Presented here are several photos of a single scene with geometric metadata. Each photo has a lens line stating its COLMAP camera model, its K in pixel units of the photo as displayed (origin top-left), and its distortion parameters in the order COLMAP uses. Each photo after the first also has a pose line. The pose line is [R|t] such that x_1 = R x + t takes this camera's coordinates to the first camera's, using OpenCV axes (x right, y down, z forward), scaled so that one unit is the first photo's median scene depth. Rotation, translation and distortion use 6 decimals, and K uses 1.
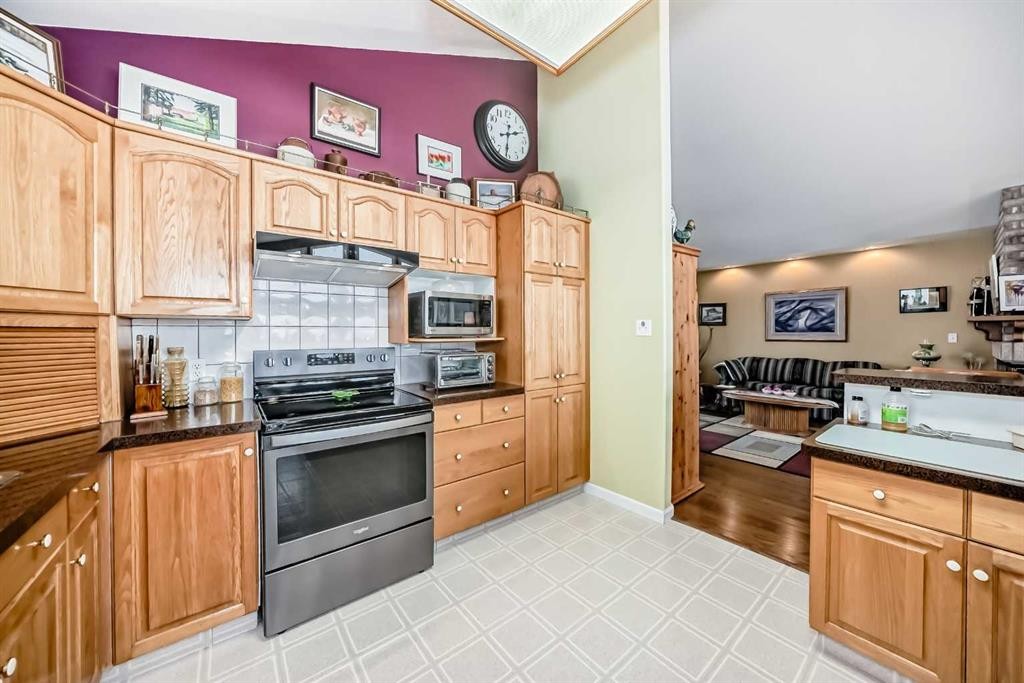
lens RADIAL K [[359.6, 0, 515.5], [0, 359.6, 337.9], [0, 0, 1]] dist [-0.020800, 0.003226]
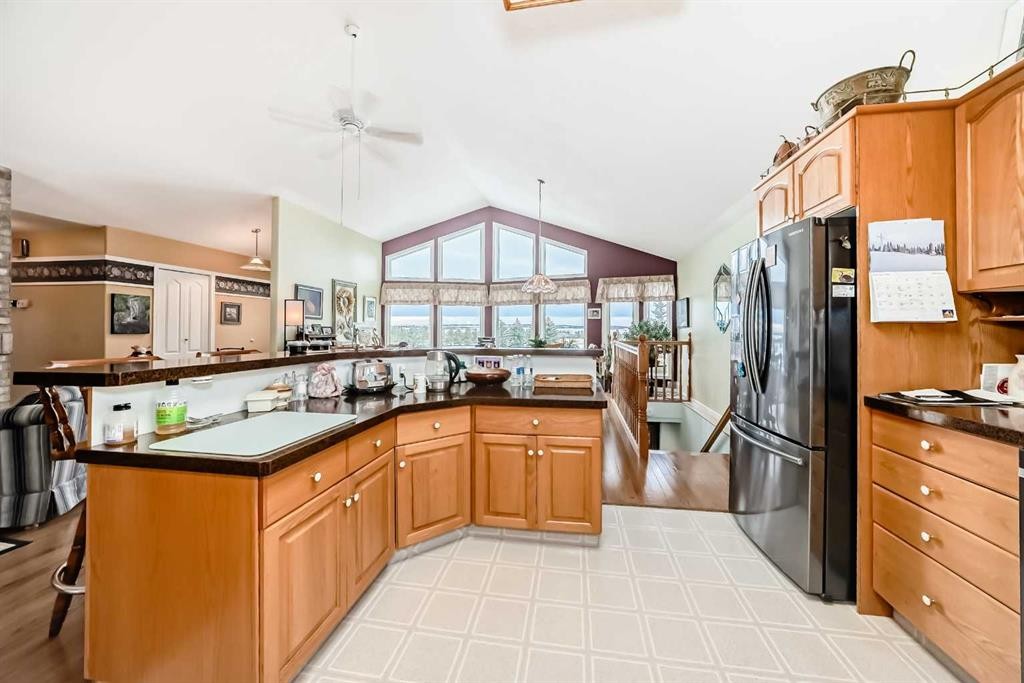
lens RADIAL K [[359.6, 0, 516.4], [0, 359.6, 324.3], [0, 0, 1]] dist [-0.020800, 0.003226]
pose [[-0.677357, 0.014989, 0.735502, -0.040261], [0.012544, 0.999882, -0.008824, 0.023014], [-0.735548, 0.003249, -0.677465, 0.763668]]
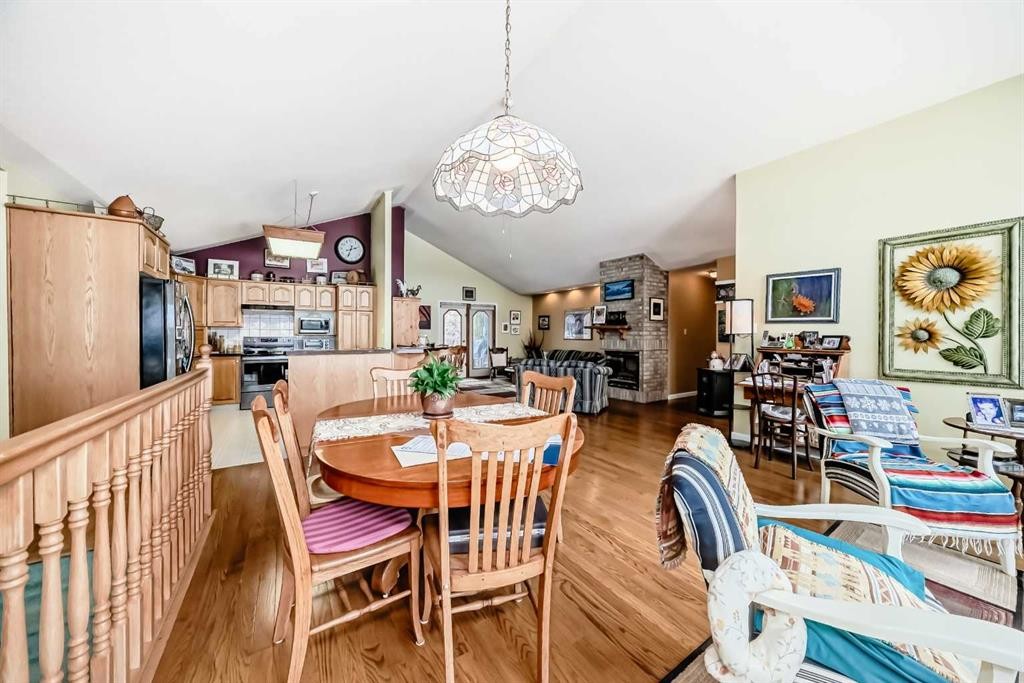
lens RADIAL K [[359.6, 0, 513.0], [0, 359.6, 336.6], [0, 0, 1]] dist [-0.020800, 0.003226]
pose [[0.995508, 0.010509, -0.094094, 1.980448], [-0.011294, 0.999906, -0.007812, 0.031038], [0.094003, 0.008840, 0.995533, -1.965788]]
